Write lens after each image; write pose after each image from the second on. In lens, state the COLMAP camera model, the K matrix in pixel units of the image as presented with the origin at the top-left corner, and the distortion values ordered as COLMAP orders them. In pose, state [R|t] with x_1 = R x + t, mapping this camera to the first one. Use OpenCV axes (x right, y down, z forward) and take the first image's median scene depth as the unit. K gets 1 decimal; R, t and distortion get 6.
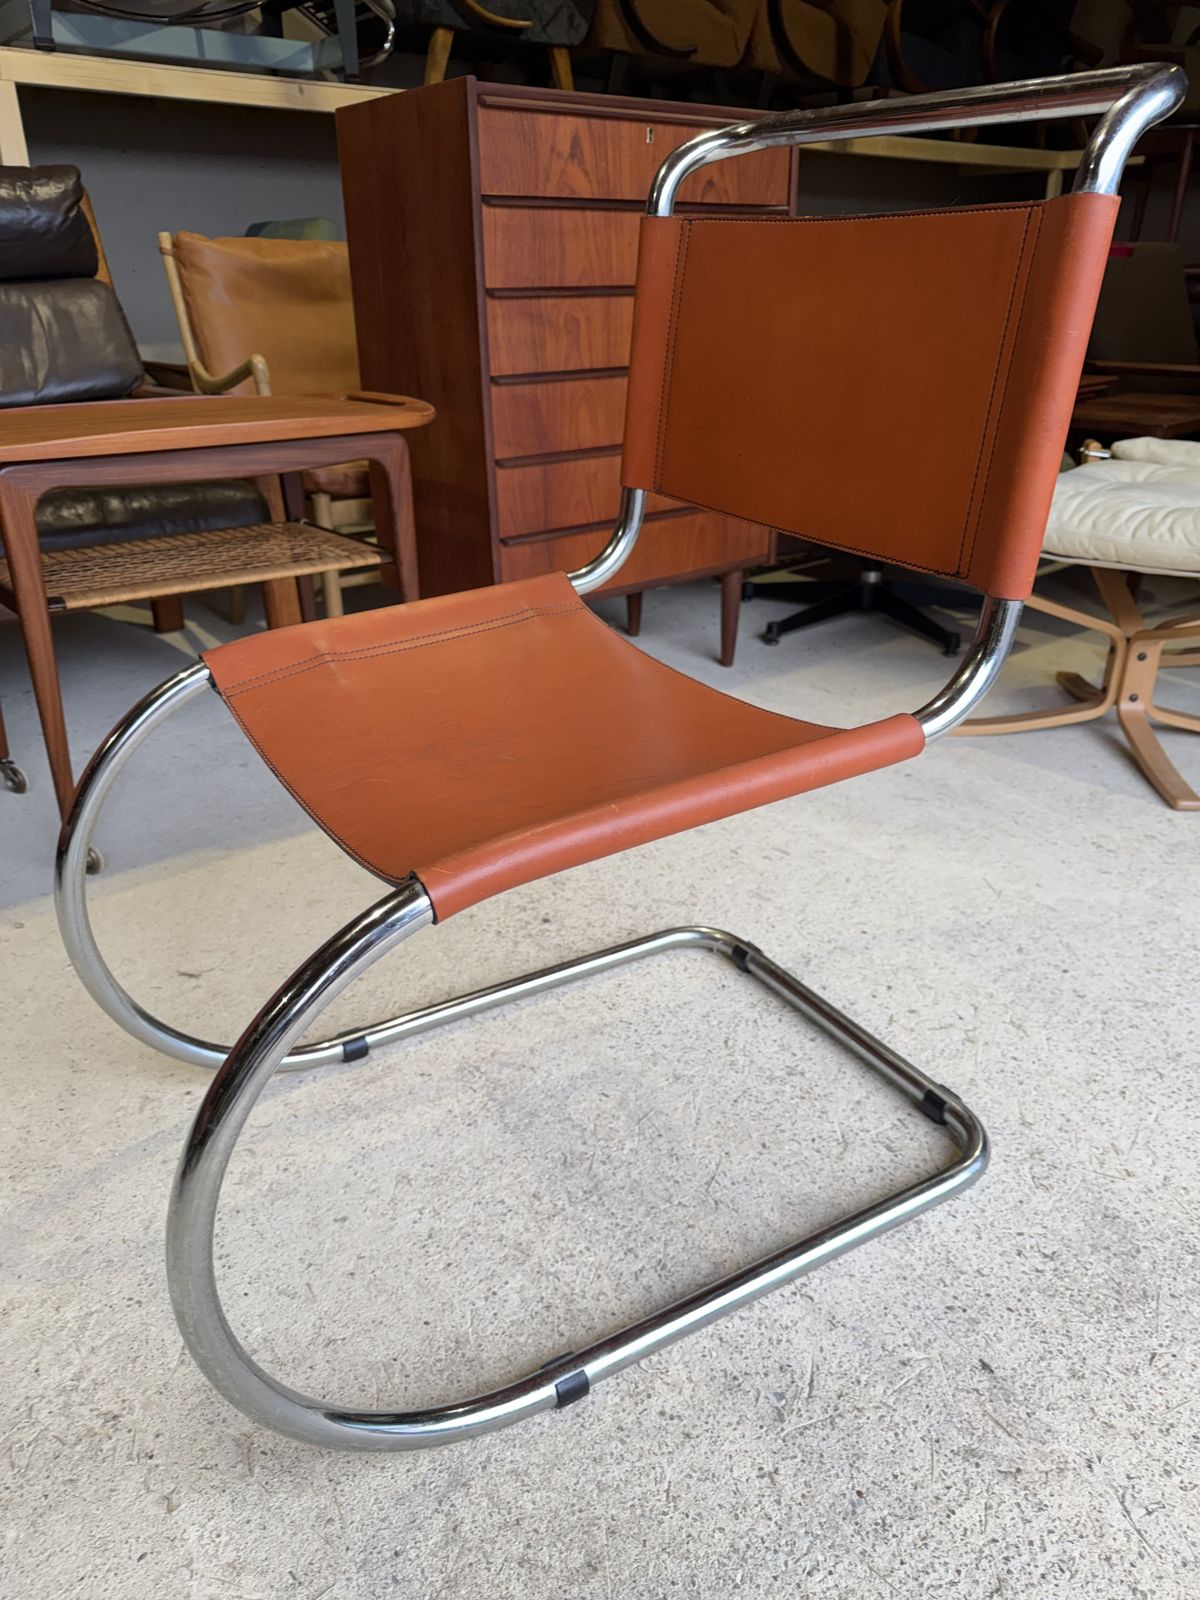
lens RADIAL K [[1138.9, 0, 597.9], [0, 1138.9, 809.3], [0, 0, 1]] dist [0.018081, -0.031871]
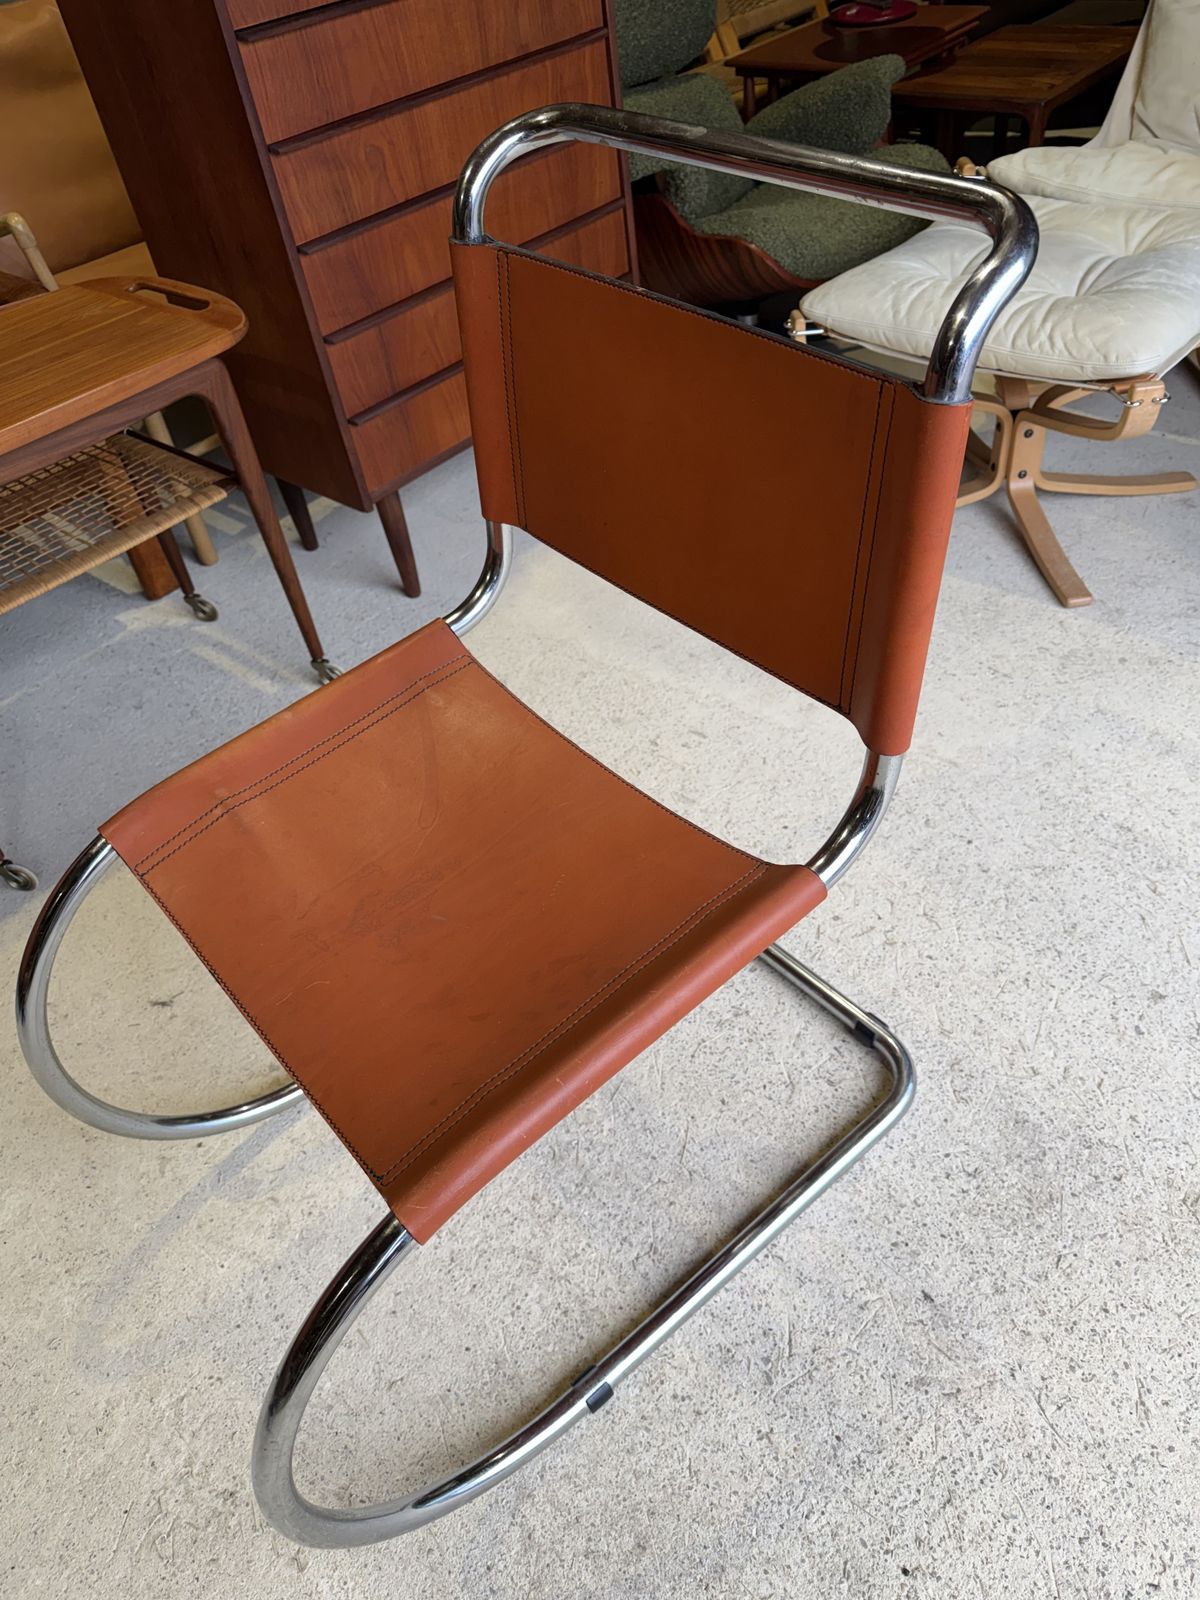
lens RADIAL K [[1138.9, 0, 613.8], [0, 1138.9, 810.9], [0, 0, 1]] dist [0.018081, -0.031871]
pose [[0.981654, -0.184169, 0.049363, 0.035140], [0.159613, 0.935364, 0.315624, -0.342742], [-0.104300, -0.301954, 0.947600, 0.024270]]
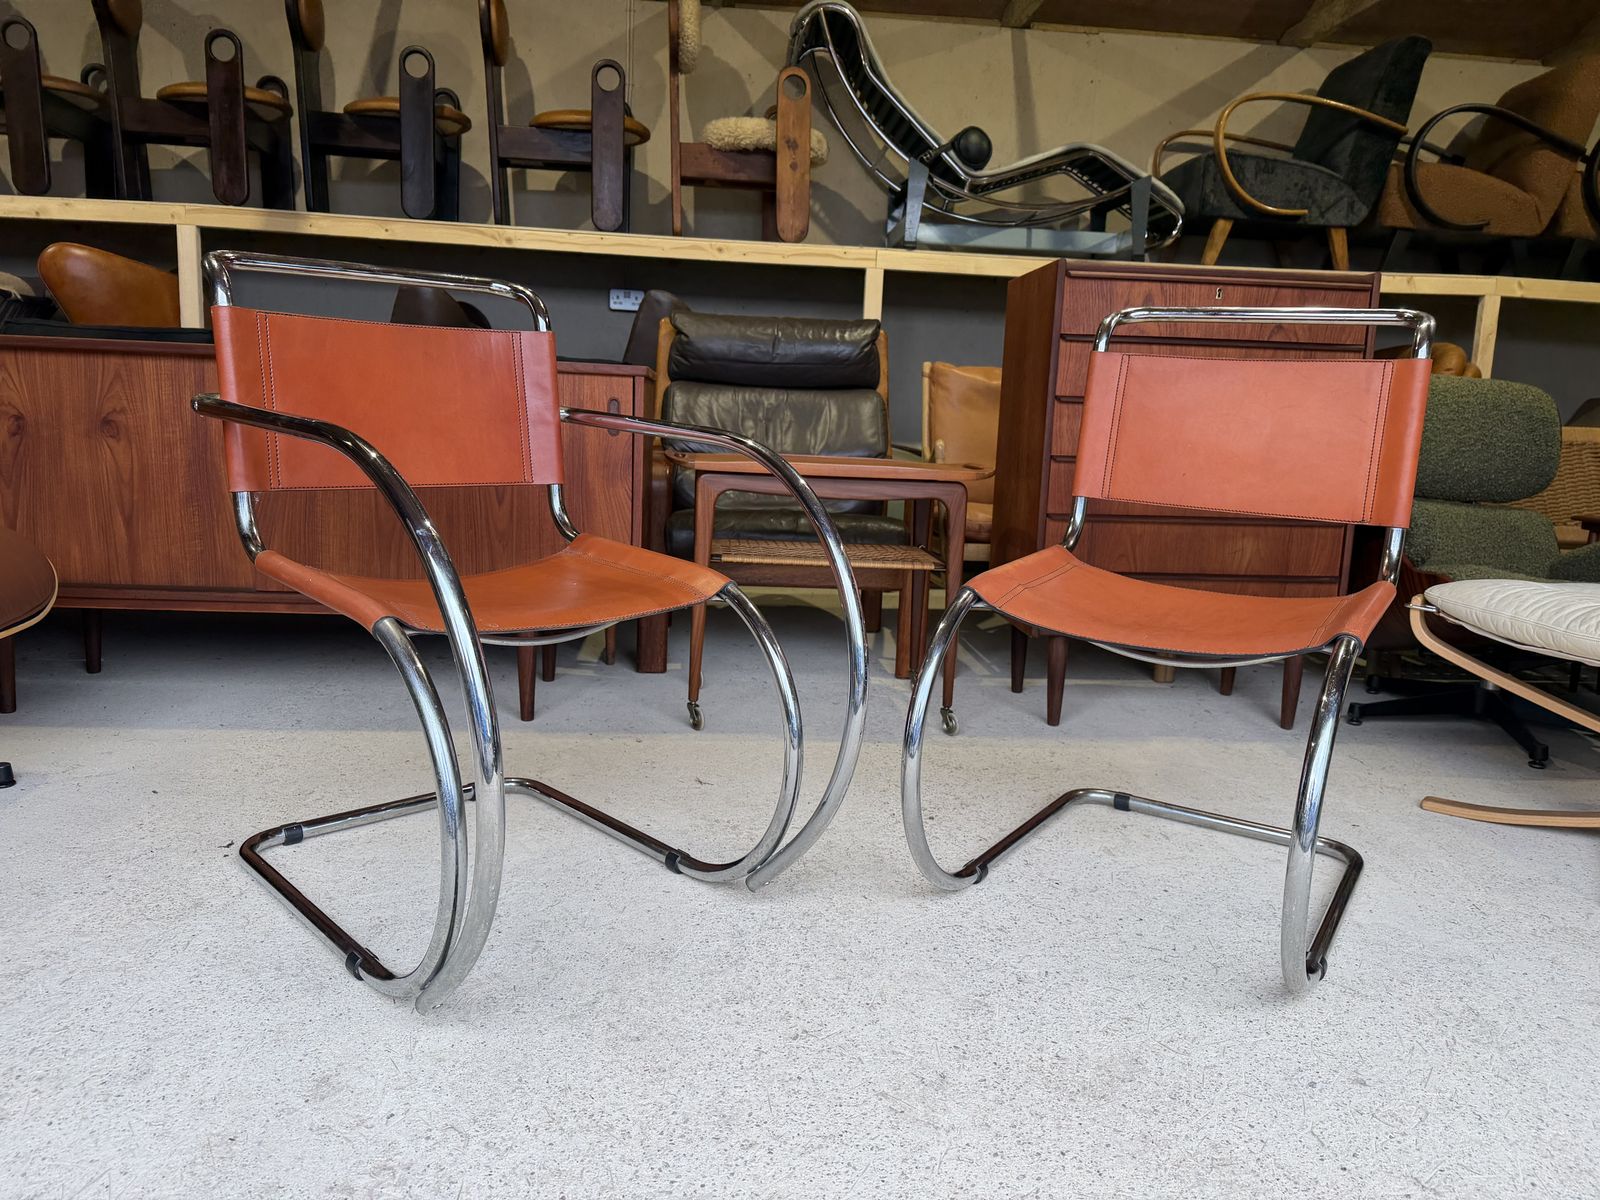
lens RADIAL K [[1138.9, 0, 808.8], [0, 1138.9, 604.7], [0, 0, 1]] dist [0.018081, -0.031871]
pose [[0.826095, 0.133444, -0.547504, 0.693791], [-0.276787, 0.942373, -0.187940, 0.198783], [0.490873, 0.306798, 0.815425, -0.306705]]
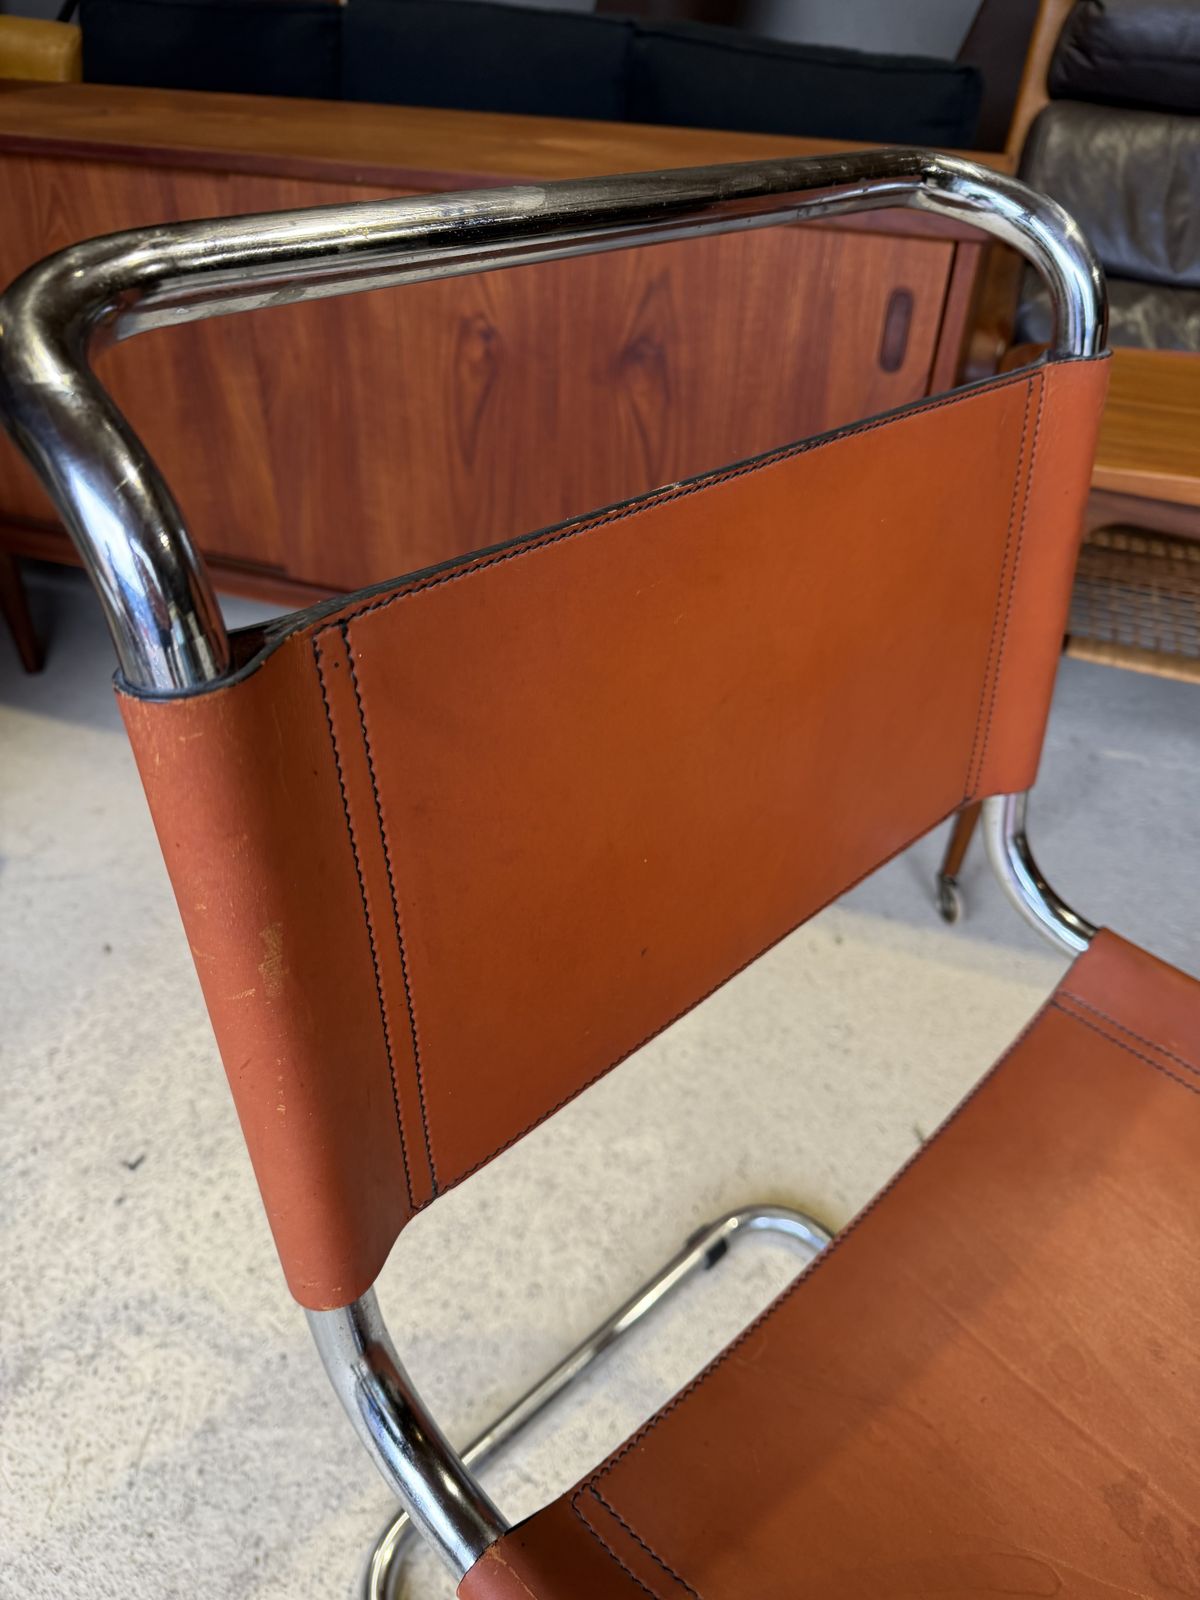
lens RADIAL K [[1138.9, 0, 591.7], [0, 1138.9, 811.7], [0, 0, 1]] dist [0.018081, -0.031871]
pose [[0.519658, 0.532276, -0.668310, -0.060622], [-0.385051, 0.844184, 0.372947, -0.335144], [0.762687, 0.063529, 0.643640, 0.317079]]
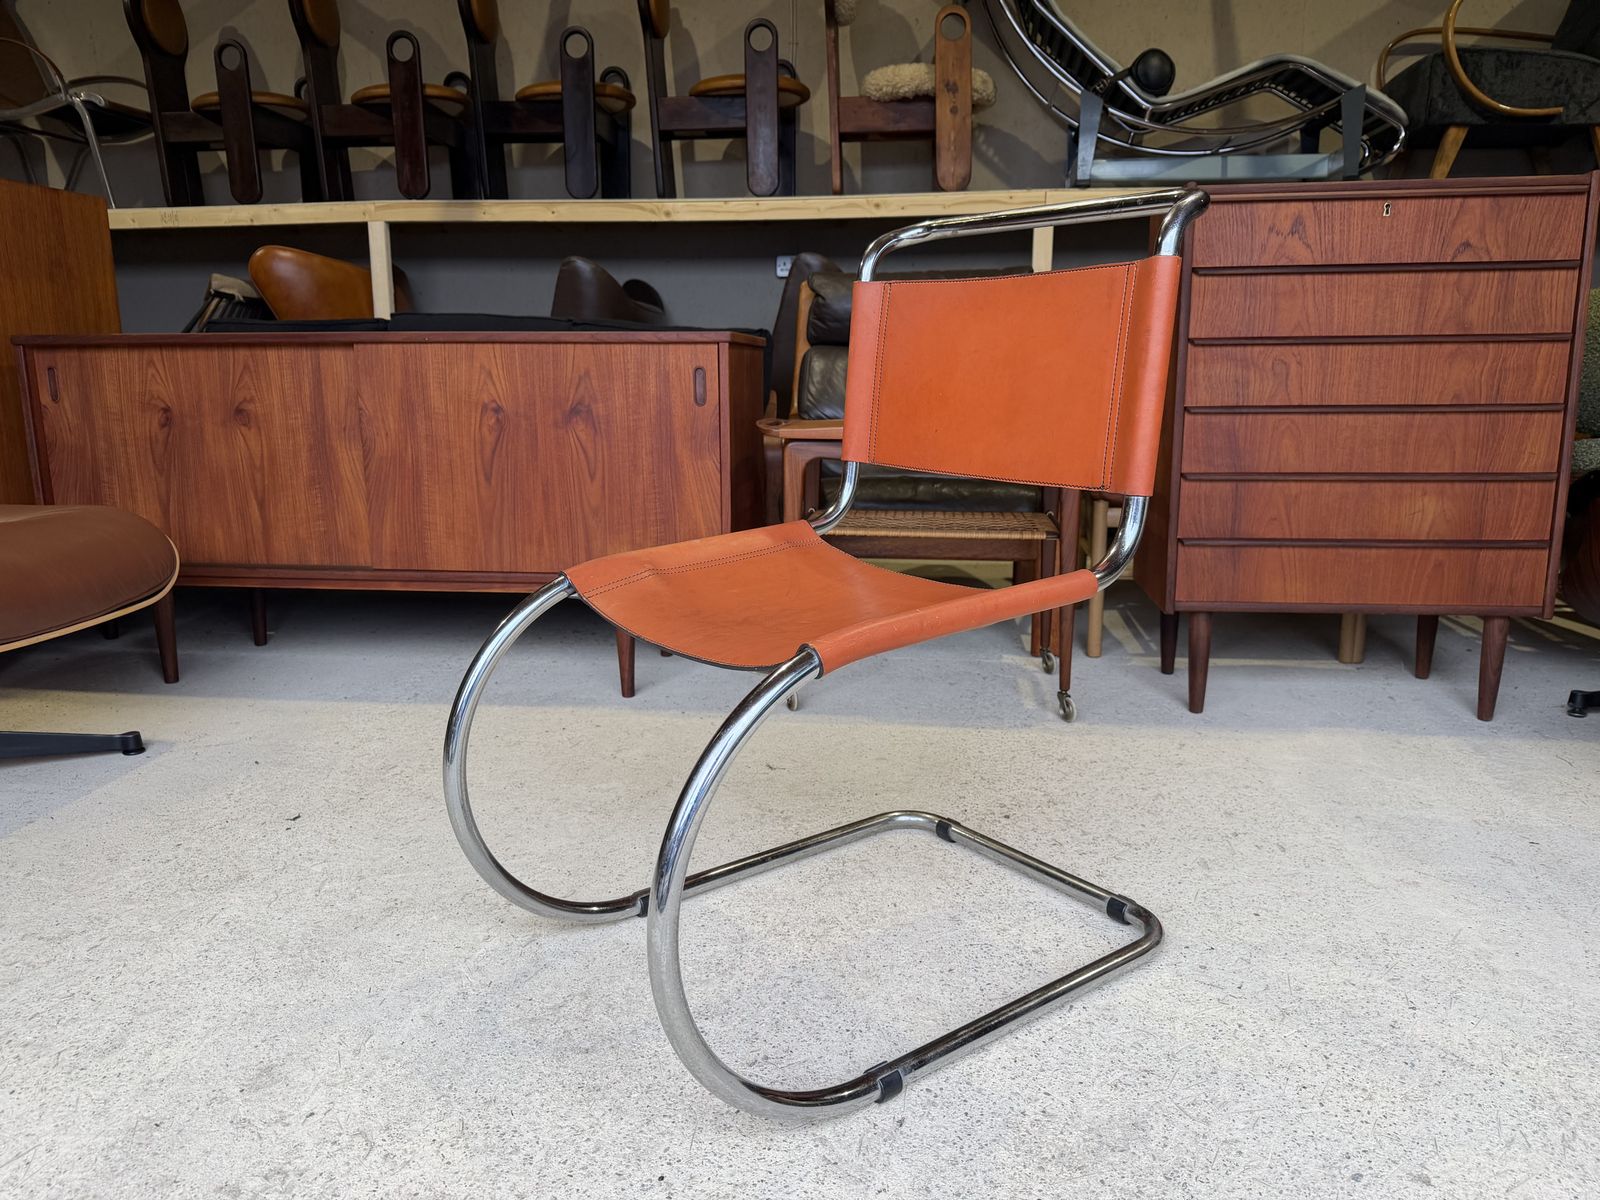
lens RADIAL K [[1138.9, 0, 804.6], [0, 1138.9, 599.7], [0, 0, 1]] dist [0.018081, -0.031871]
pose [[0.688392, 0.145084, -0.710680, 0.823398], [-0.303633, 0.947454, -0.100689, 0.087446], [0.658728, 0.285100, 0.696272, -0.062131]]
